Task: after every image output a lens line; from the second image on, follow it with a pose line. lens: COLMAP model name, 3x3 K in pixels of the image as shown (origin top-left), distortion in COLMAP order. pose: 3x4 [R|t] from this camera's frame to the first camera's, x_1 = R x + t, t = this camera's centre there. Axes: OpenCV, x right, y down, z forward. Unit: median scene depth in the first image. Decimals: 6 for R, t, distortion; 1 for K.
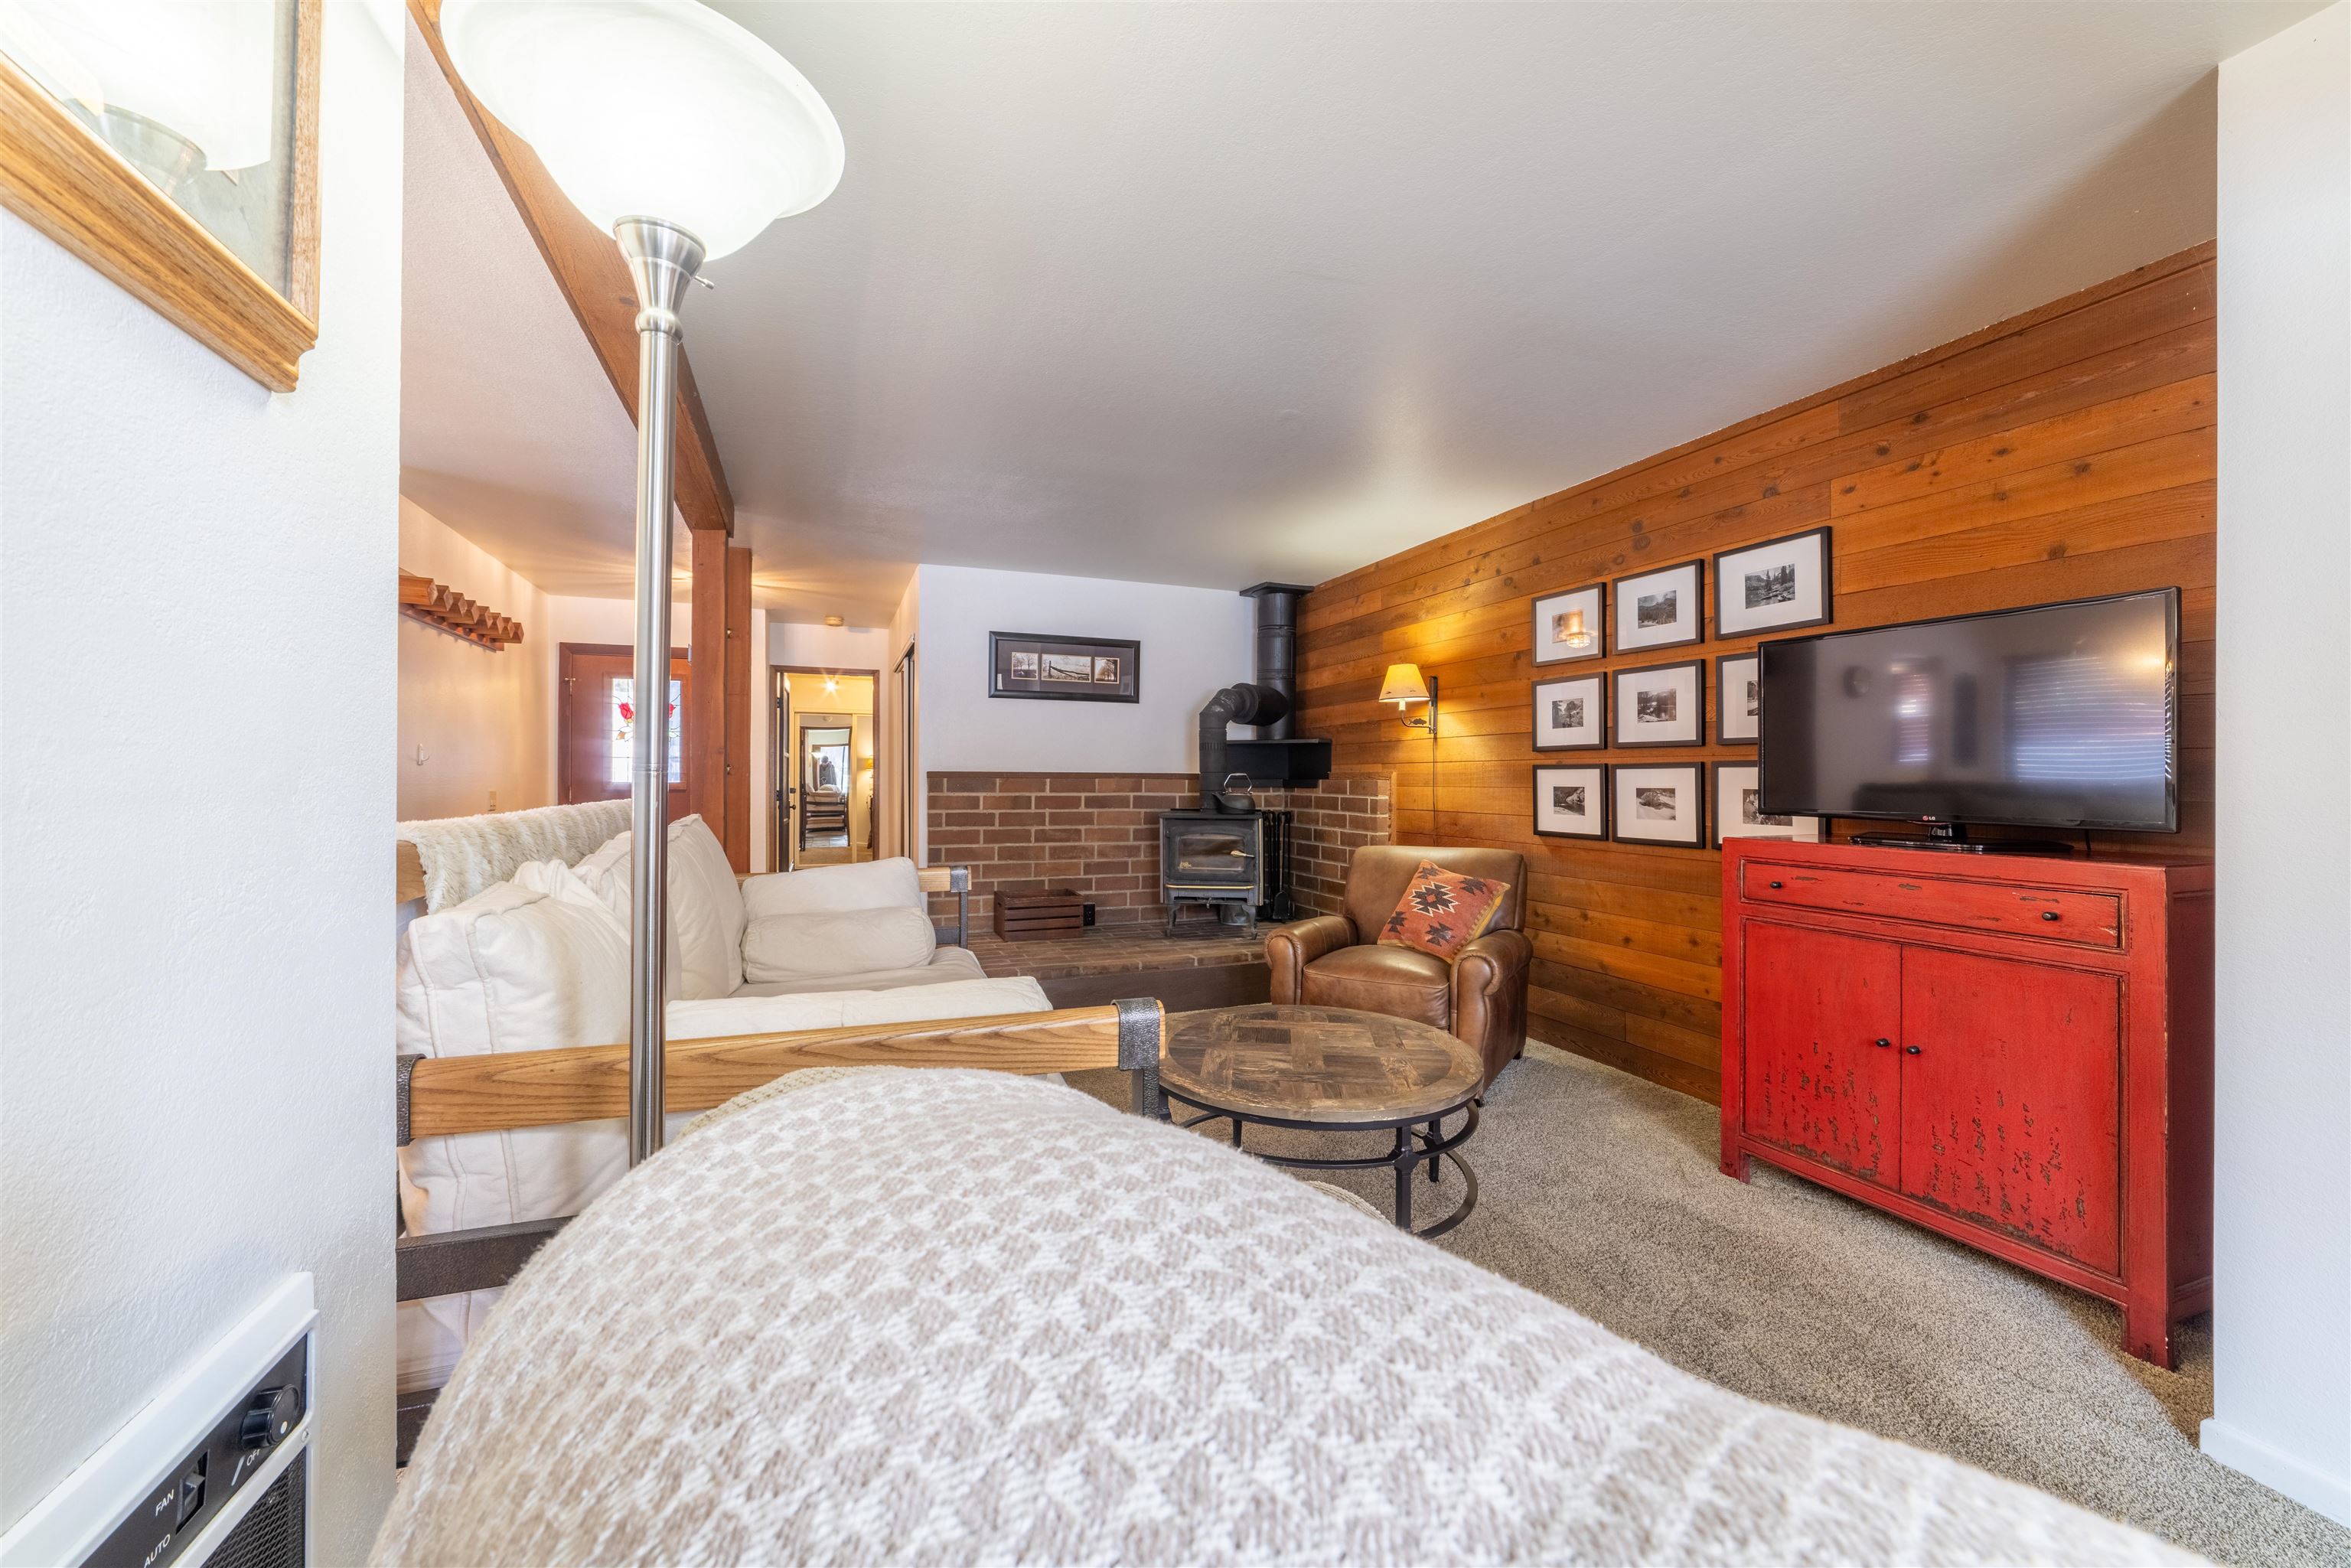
lens RADIAL K [[885.1, 0, 1171.7], [0, 885.1, 775.1], [0, 0, 1]] dist [-0.030490, 0.011274]
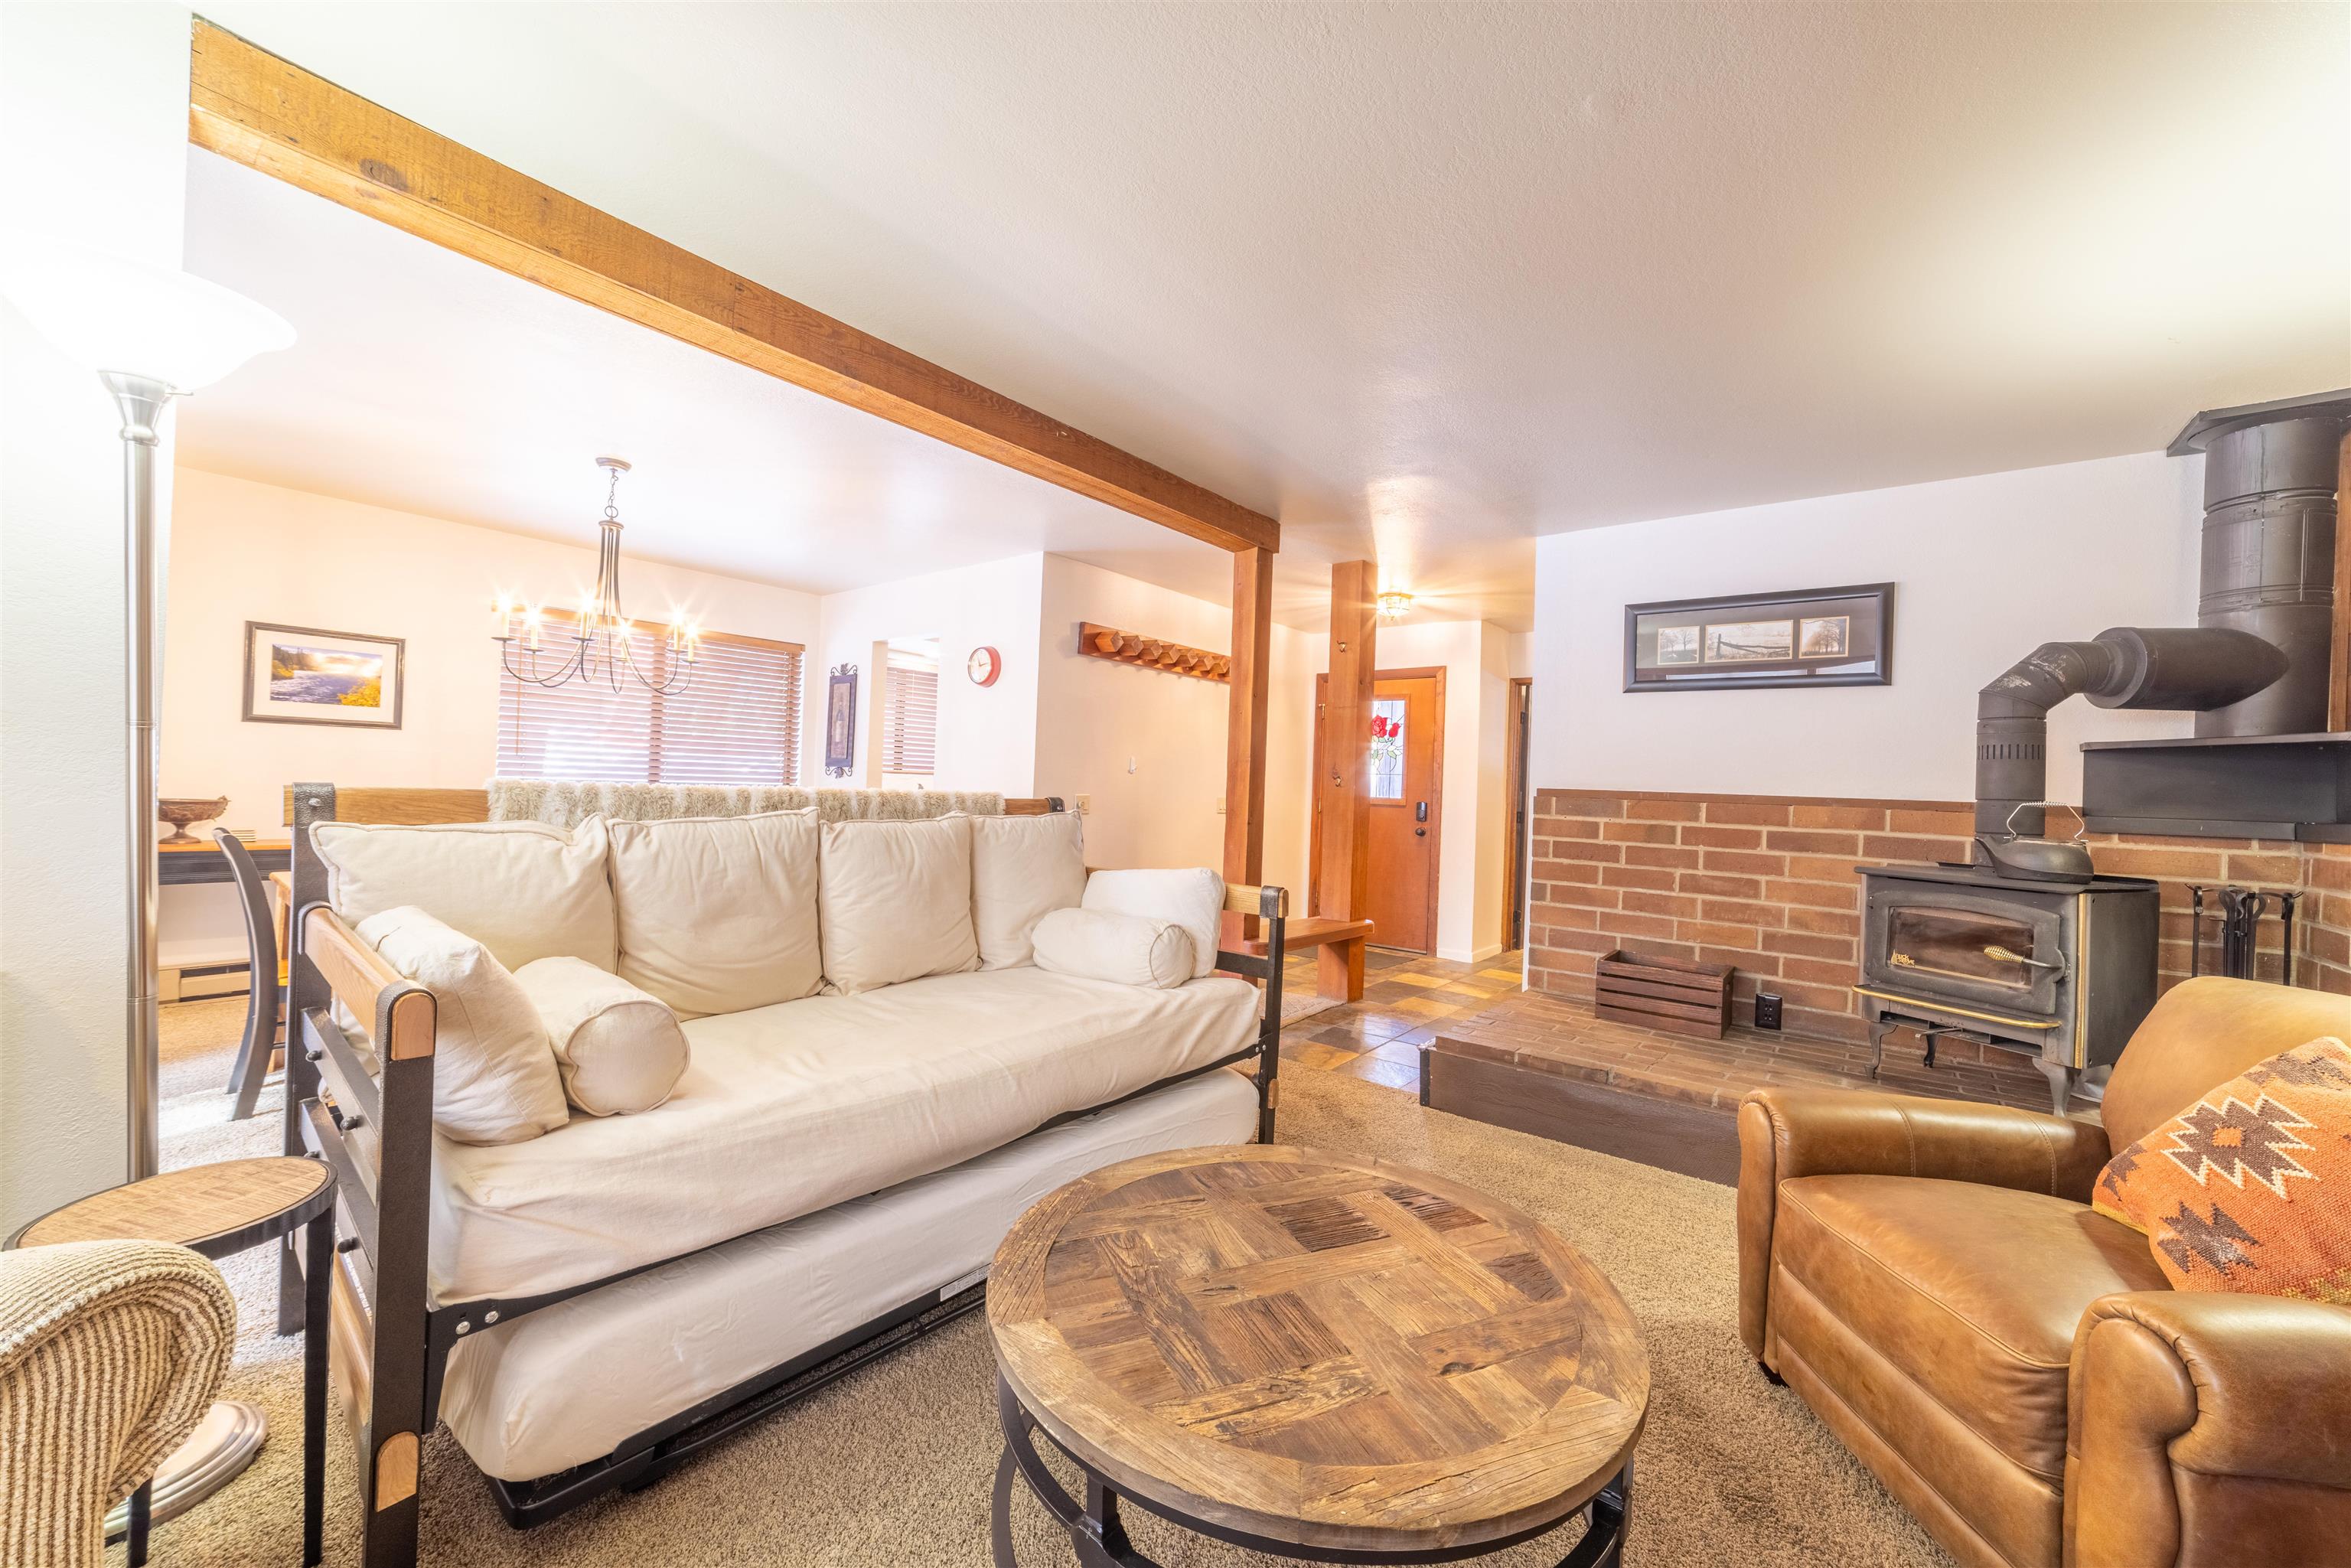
lens RADIAL K [[896.0, 0, 1188.1], [0, 896.0, 781.1], [0, 0, 1]] dist [0.000833, 0.000233]
pose [[0.502945, 0.010378, -0.864256, 0.352102], [-0.033656, 0.999405, -0.007584, 0.007899], [0.863663, 0.032902, 0.502995, 0.383485]]
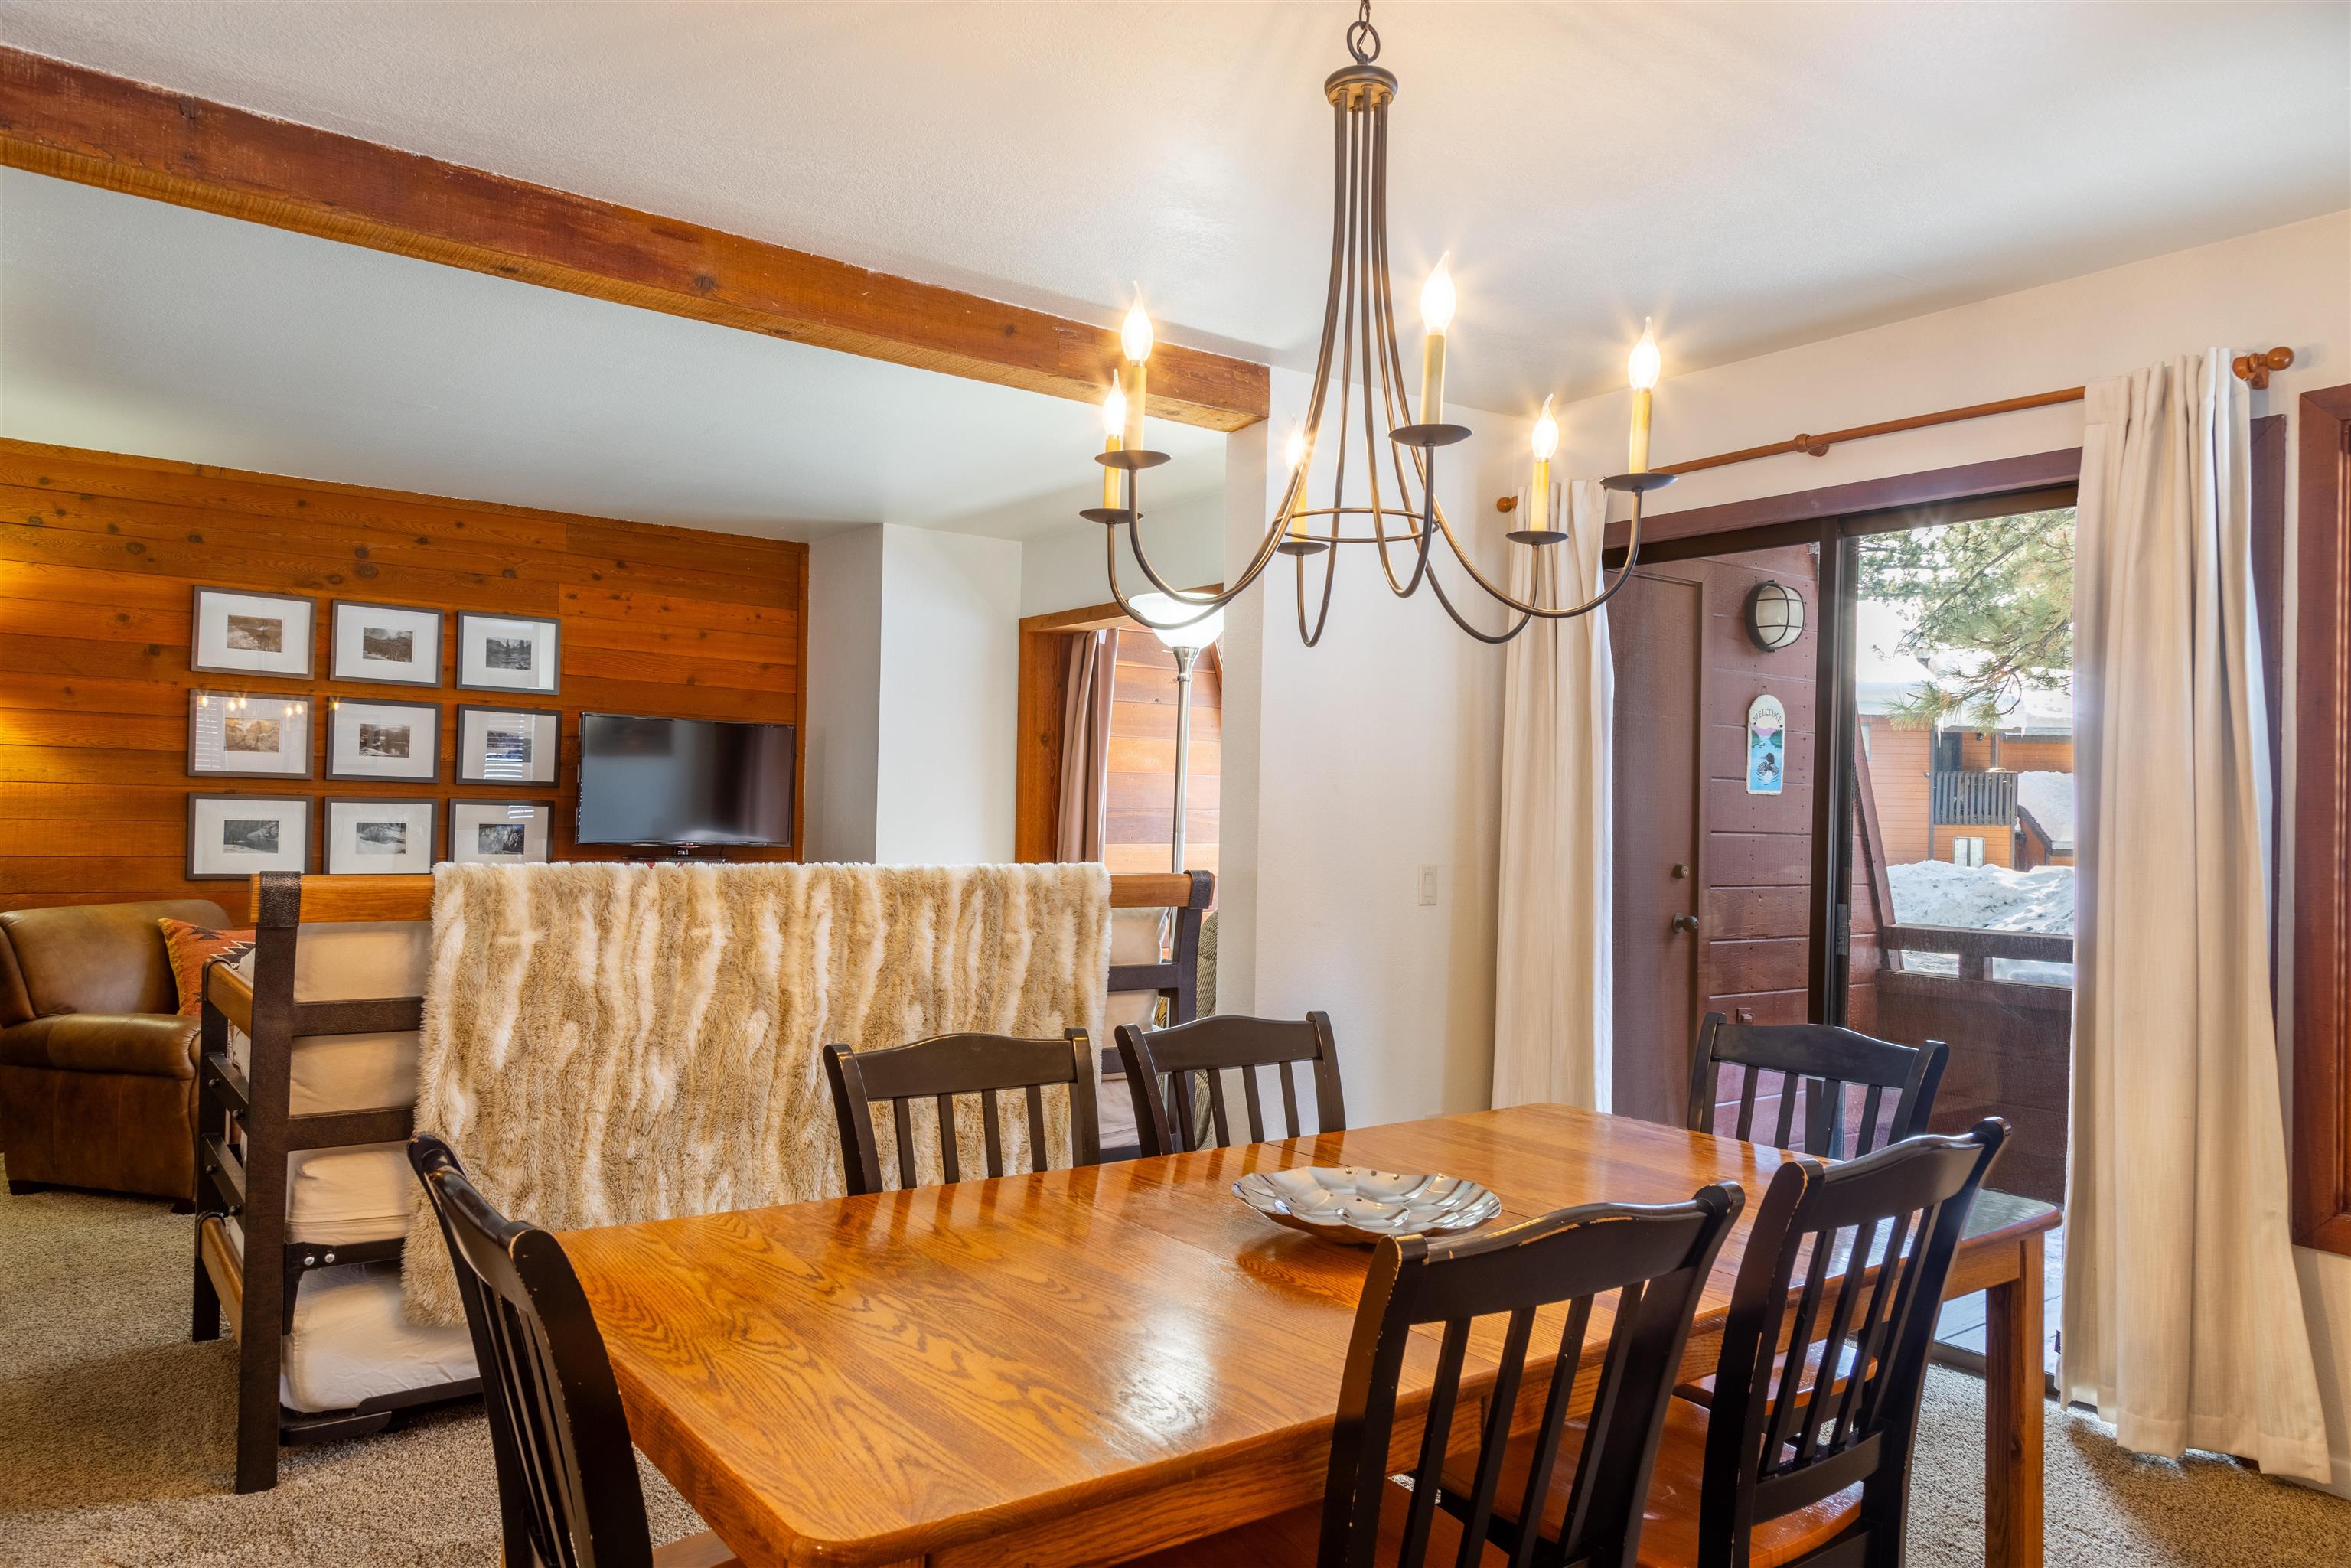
lens RADIAL K [[1529.4, 0, 1186.8], [0, 1529.4, 800.6], [0, 0, 1]] dist [0.007605, -0.000356]
pose [[-0.274593, 0.003604, 0.961554, -1.148689], [-0.024766, 0.999635, -0.010819, -0.011585], [-0.961242, -0.026785, -0.274403, 0.496190]]
